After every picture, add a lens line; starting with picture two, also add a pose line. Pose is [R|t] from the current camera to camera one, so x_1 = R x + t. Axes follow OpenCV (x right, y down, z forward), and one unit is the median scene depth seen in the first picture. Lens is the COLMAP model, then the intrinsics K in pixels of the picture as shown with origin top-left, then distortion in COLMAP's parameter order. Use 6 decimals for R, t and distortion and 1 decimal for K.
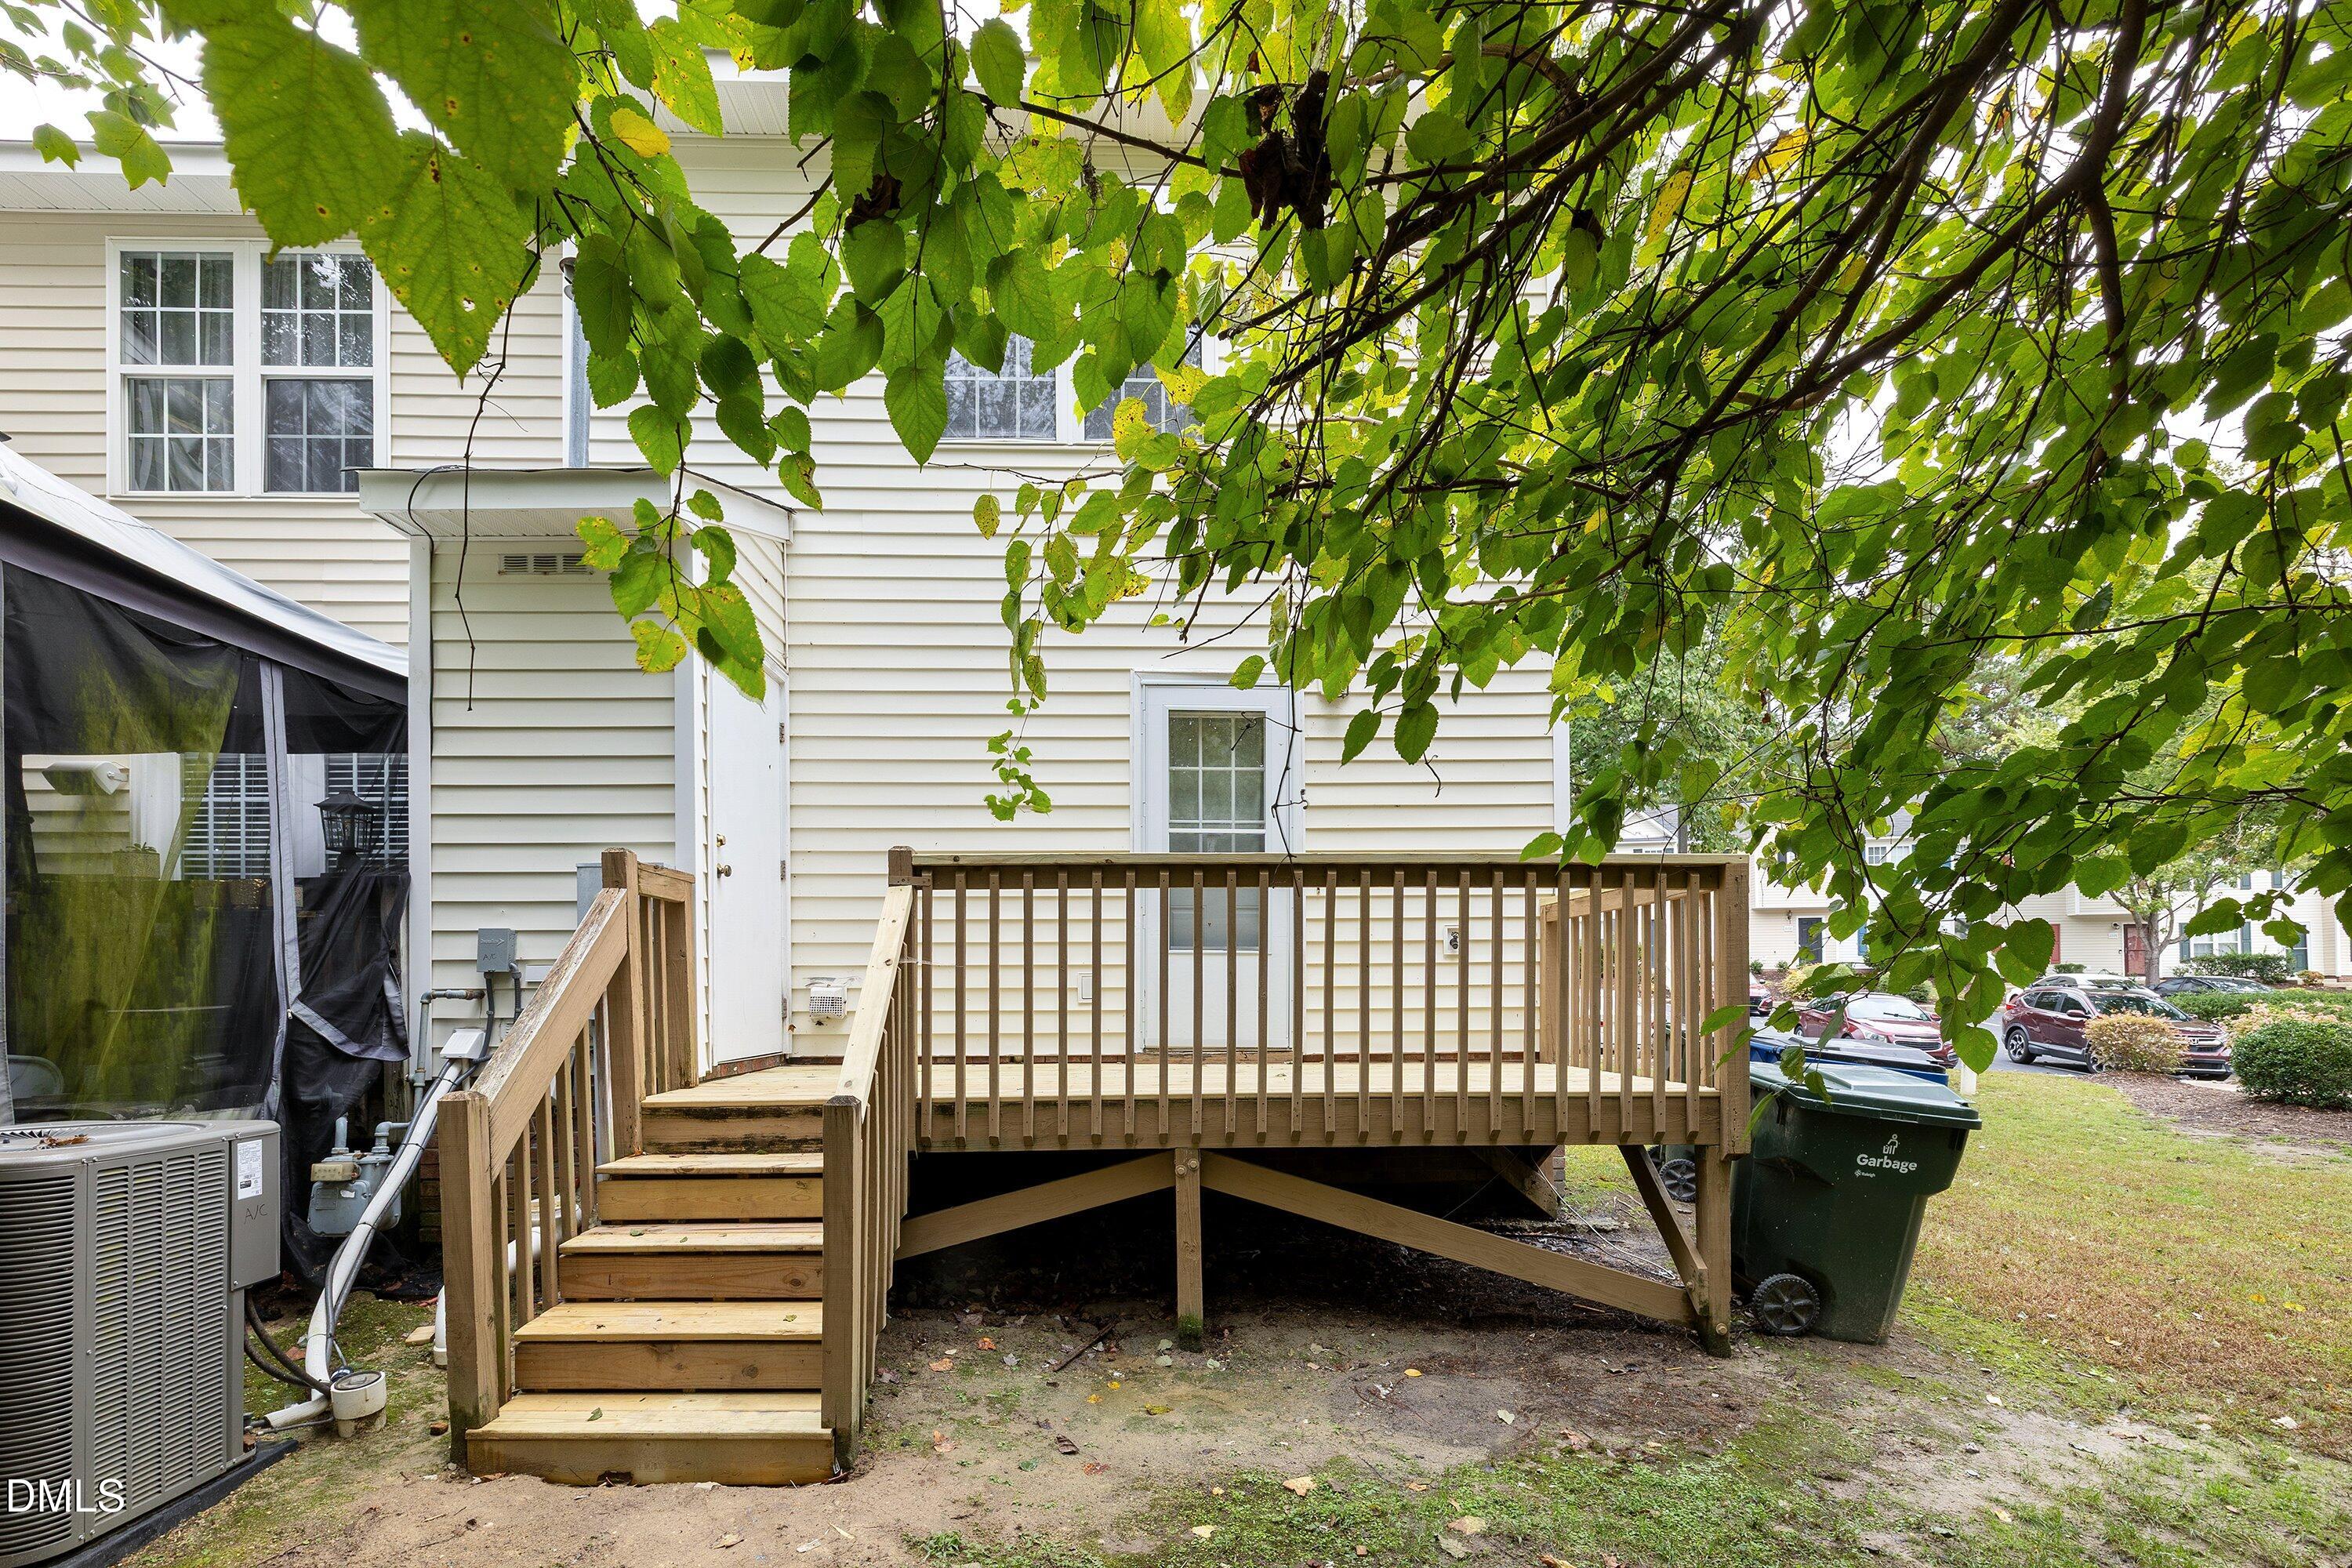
lens RADIAL K [[994.3, 0, 1180.3], [0, 994.3, 786.5], [0, 0, 1]] dist [0.001009, -0.000409]
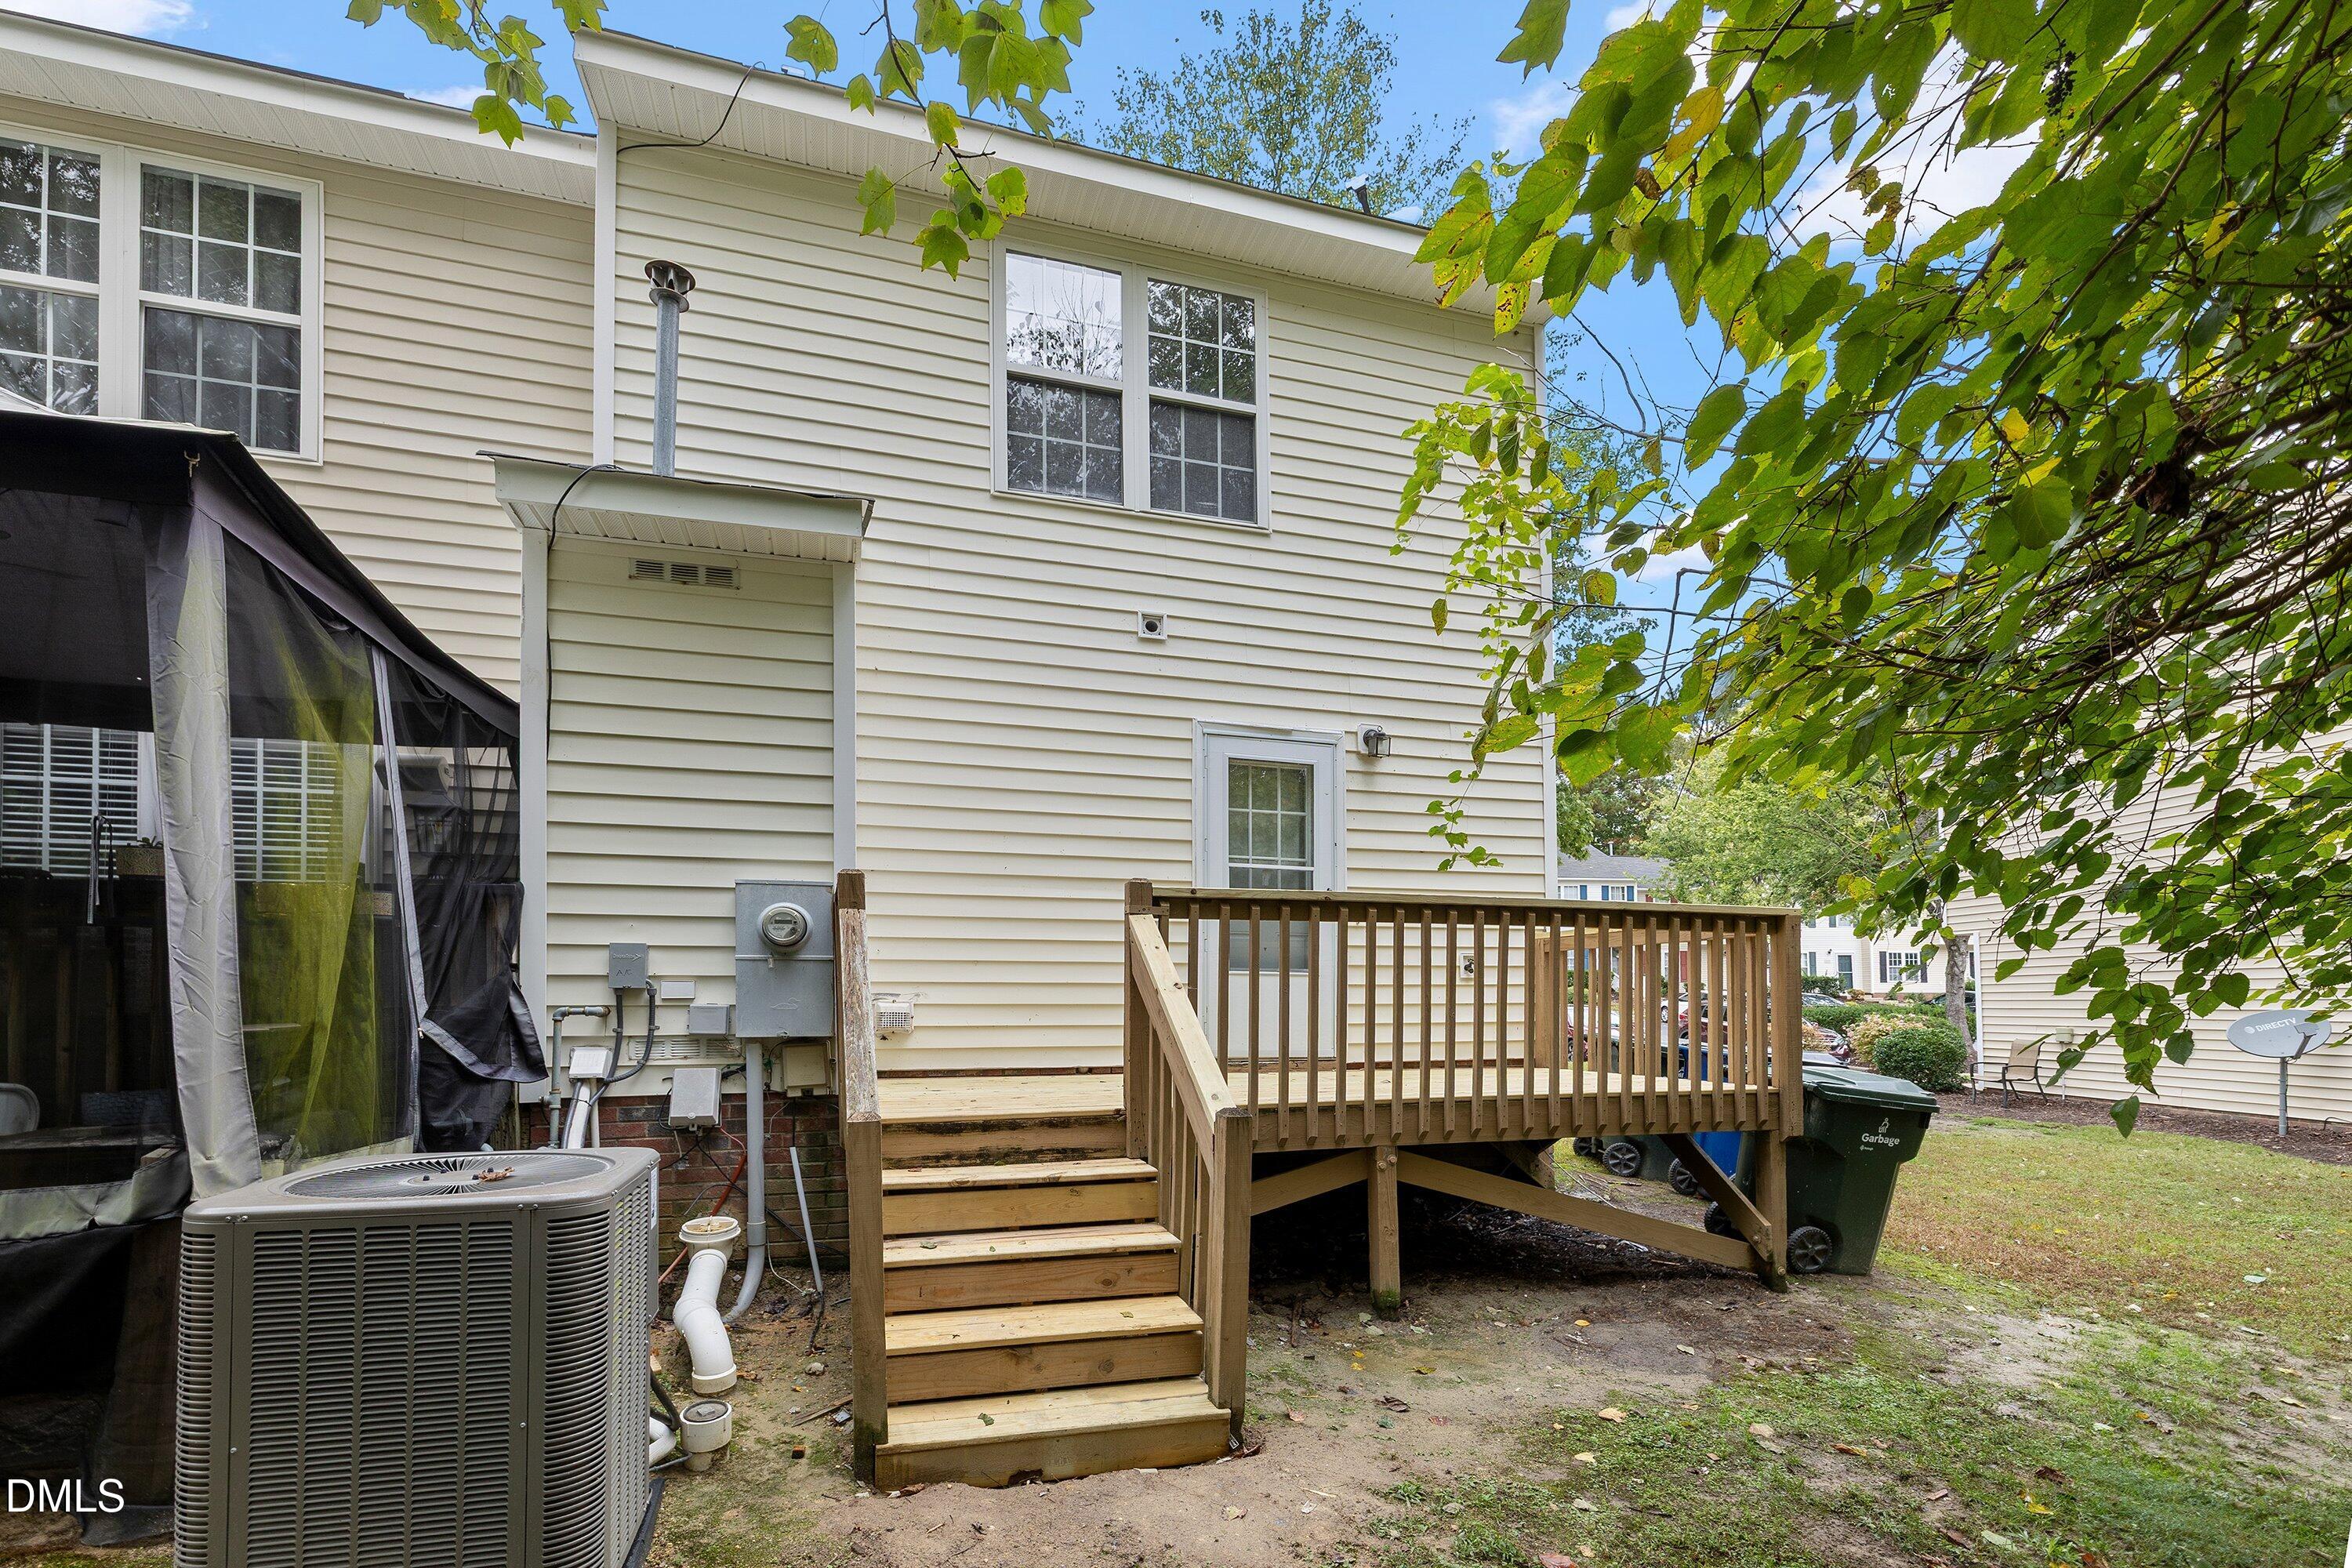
lens RADIAL K [[914.8, 0, 1174.9], [0, 914.8, 795.3], [0, 0, 1]] dist [-0.000719, 0.000396]
pose [[0.971002, 0.055770, 0.232474, -0.414252], [-0.051579, 0.998379, -0.024073, -0.007925], [-0.233439, 0.011384, 0.972305, 0.005349]]
